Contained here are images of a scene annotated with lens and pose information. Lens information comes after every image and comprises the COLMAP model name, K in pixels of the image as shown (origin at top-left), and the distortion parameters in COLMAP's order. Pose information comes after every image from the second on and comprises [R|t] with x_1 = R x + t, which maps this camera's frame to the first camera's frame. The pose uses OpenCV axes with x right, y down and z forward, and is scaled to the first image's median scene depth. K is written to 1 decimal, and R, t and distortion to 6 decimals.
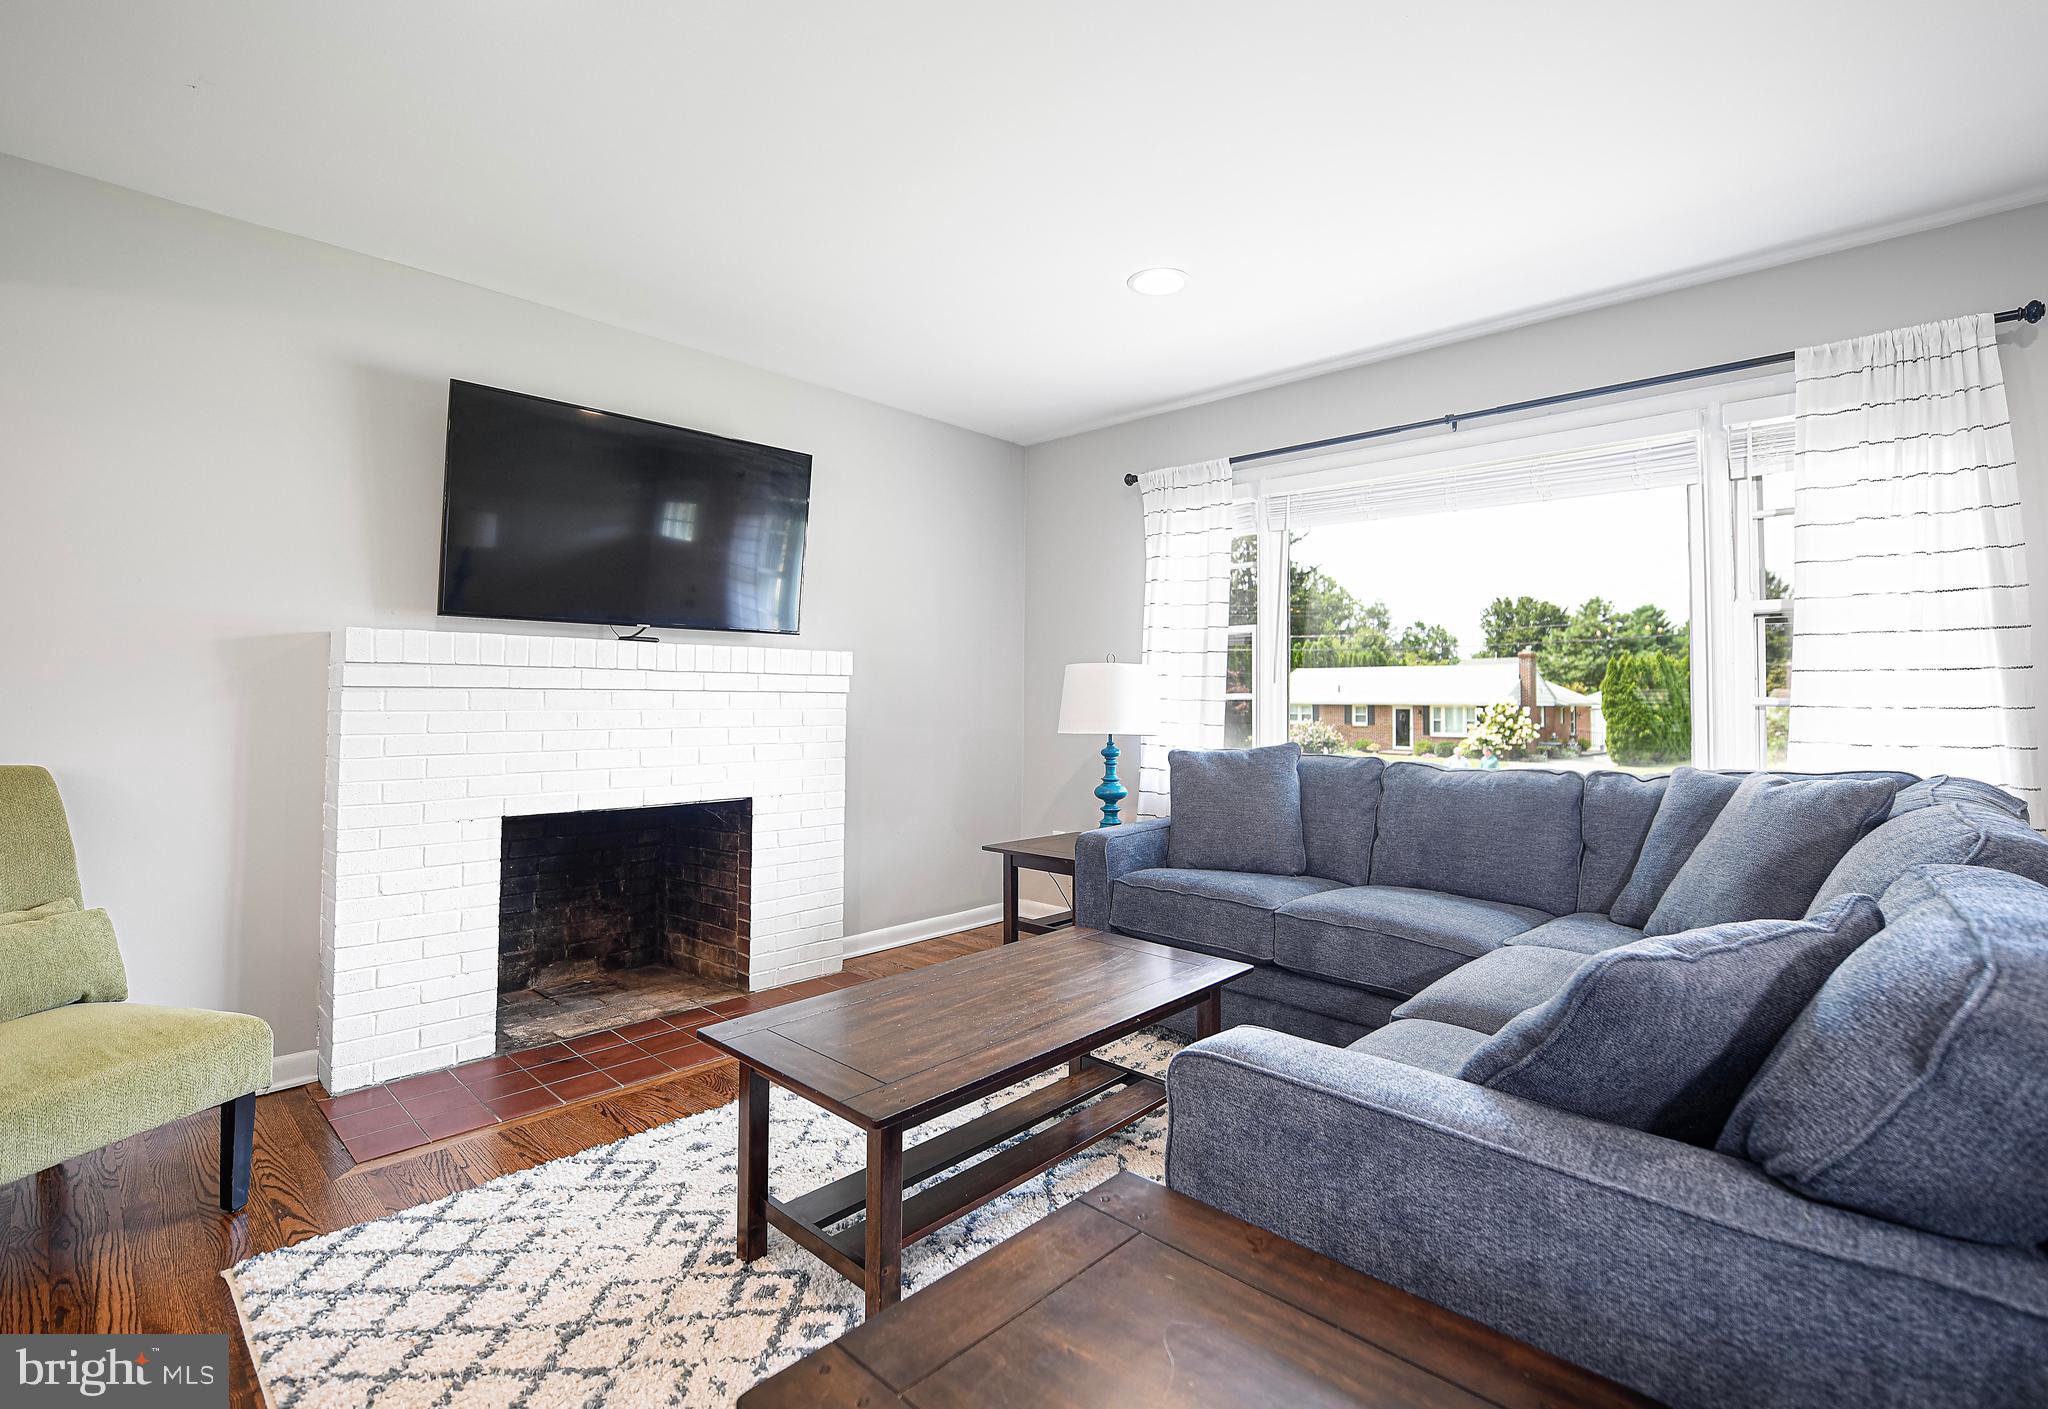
lens RADIAL K [[923.4, 0, 1050.8], [0, 923.4, 670.9], [0, 0, 1]] dist [-0.011444, -0.004493]
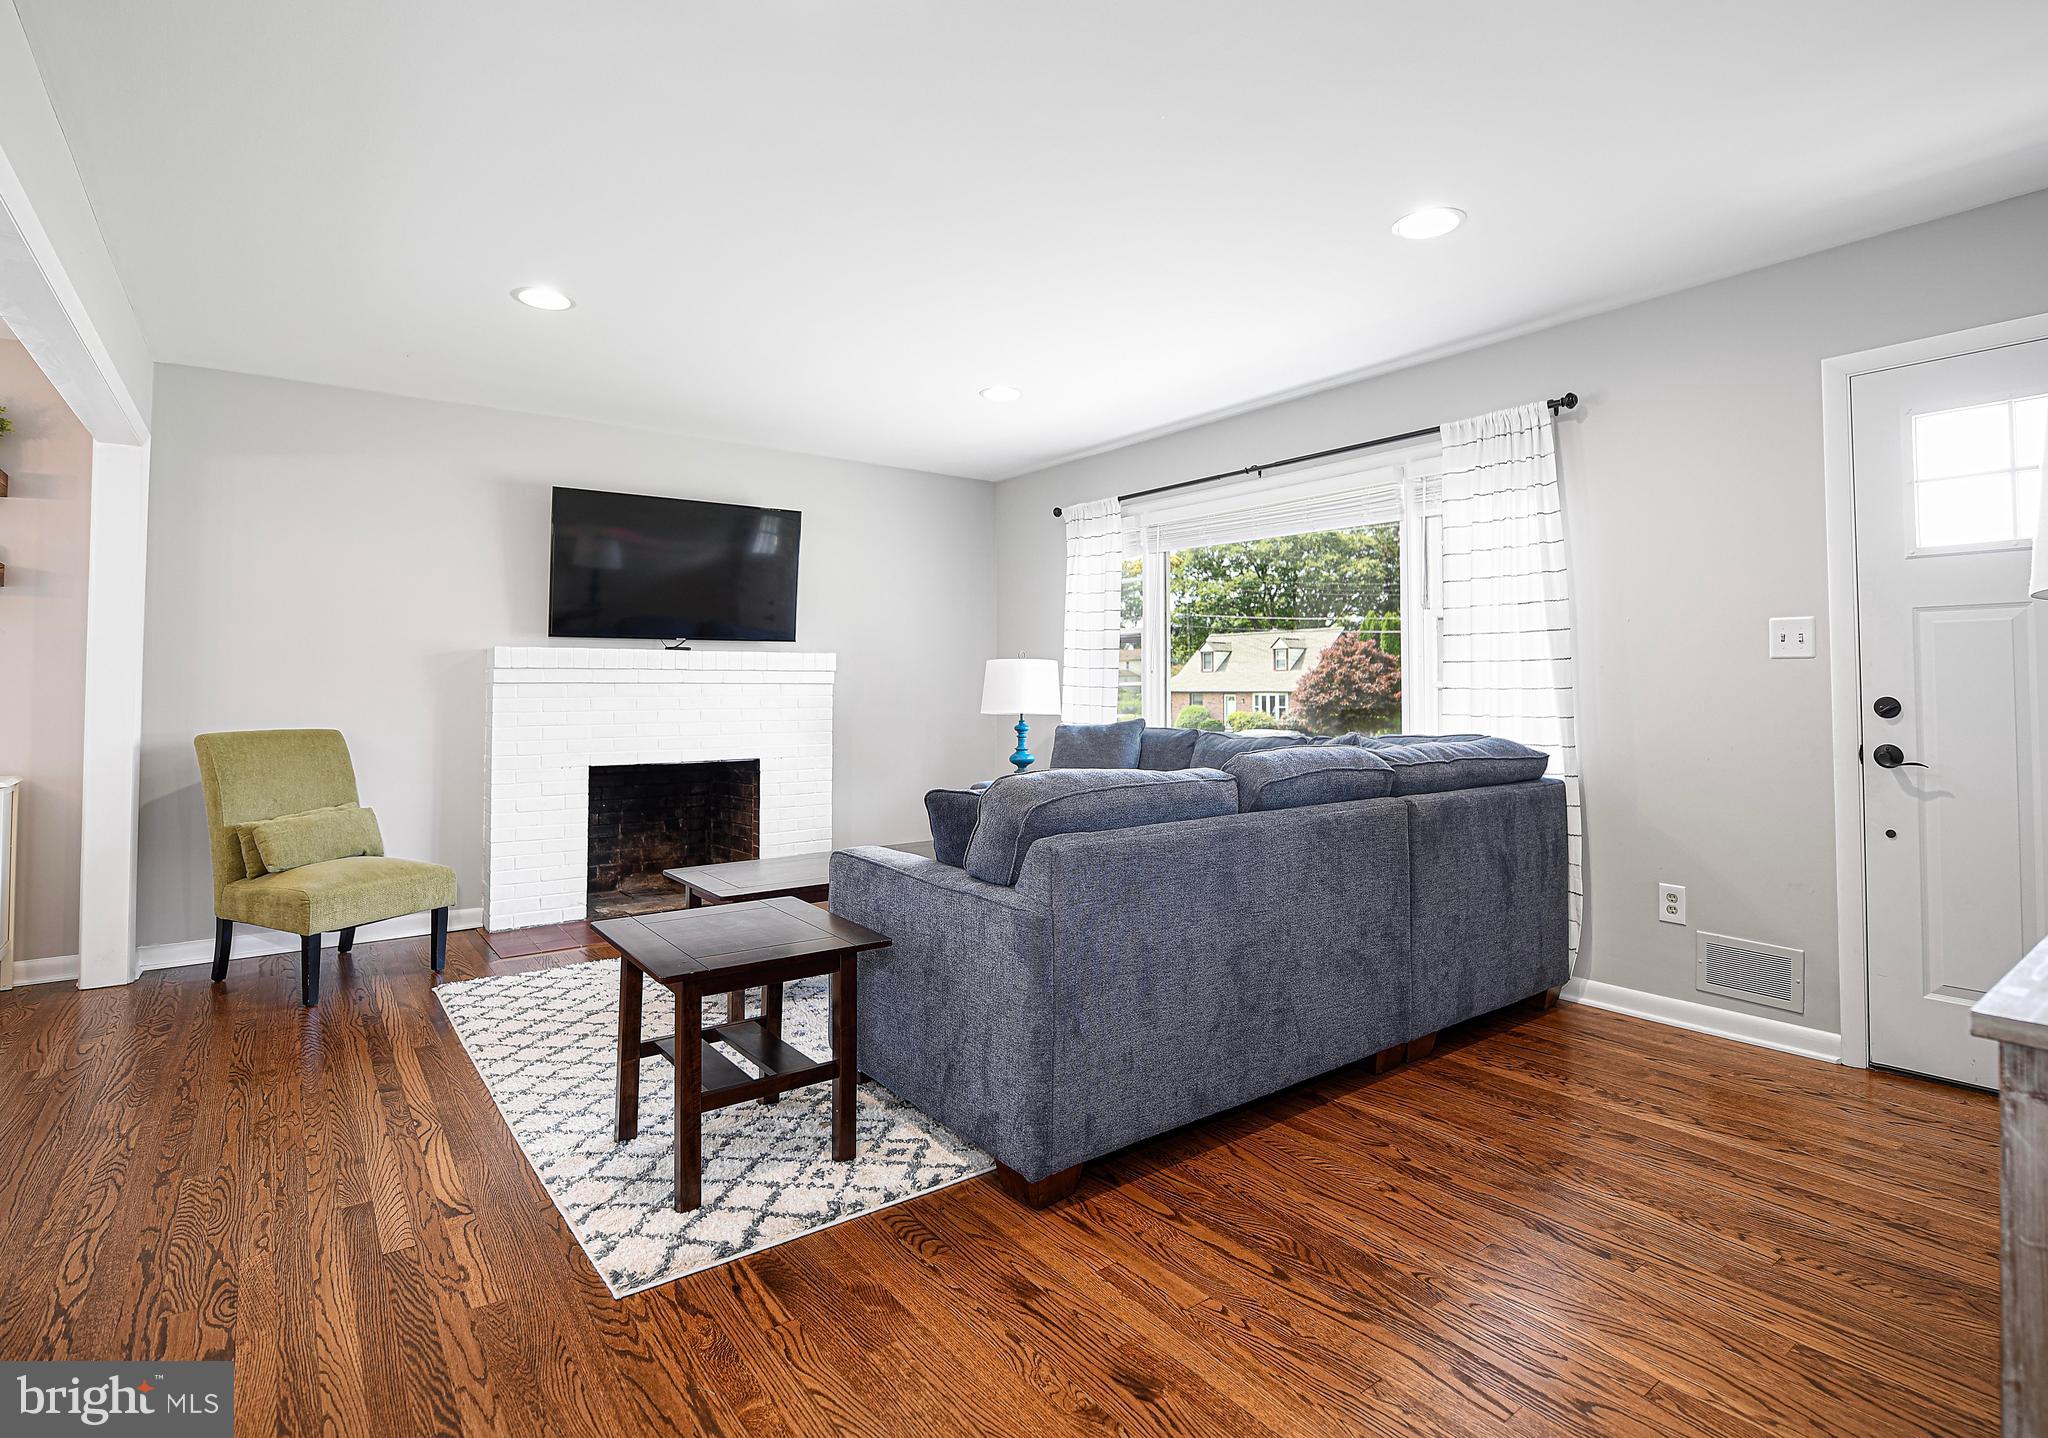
lens RADIAL K [[999.3, 0, 1040.0], [0, 999.3, 666.8], [0, 0, 1]] dist [-0.011208, -0.002064]
pose [[0.984128, -0.011299, -0.177099, 0.408626], [0.012898, 0.999886, 0.007878, -0.010653], [0.176990, -0.010037, 0.984162, -0.468570]]
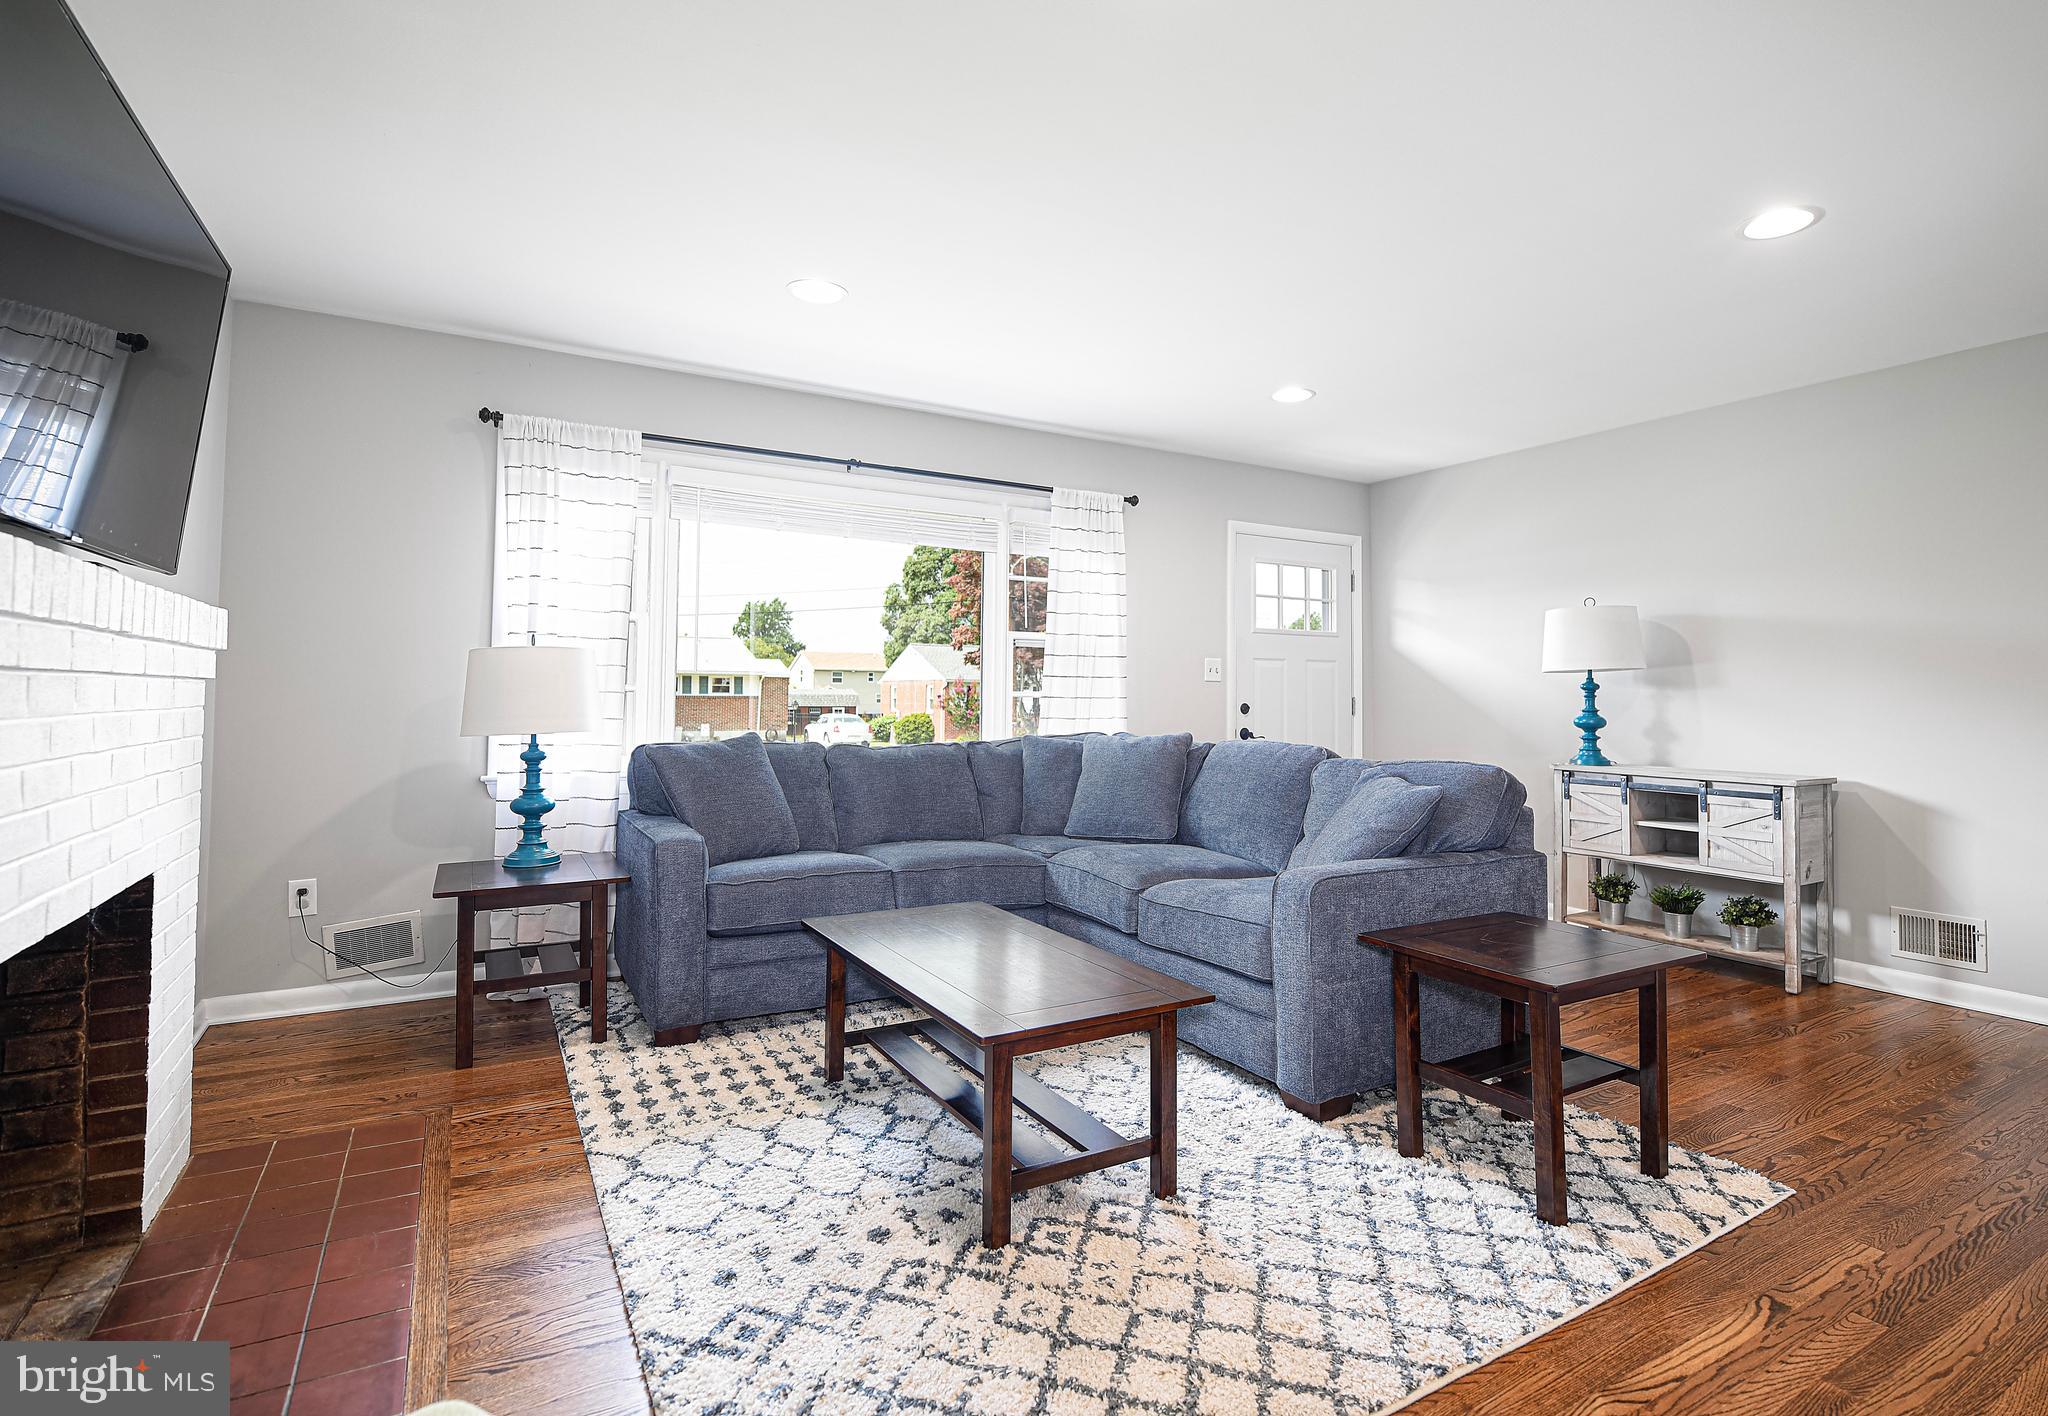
lens RADIAL K [[1009.3, 0, 1044.9], [0, 1009.3, 668.2], [0, 0, 1]] dist [-0.010536, -0.002077]
pose [[0.300716, 0.023112, 0.953434, -0.807442], [-0.035234, 0.999293, -0.013111, 0.007838], [-0.953063, -0.029650, 0.301318, 0.367238]]
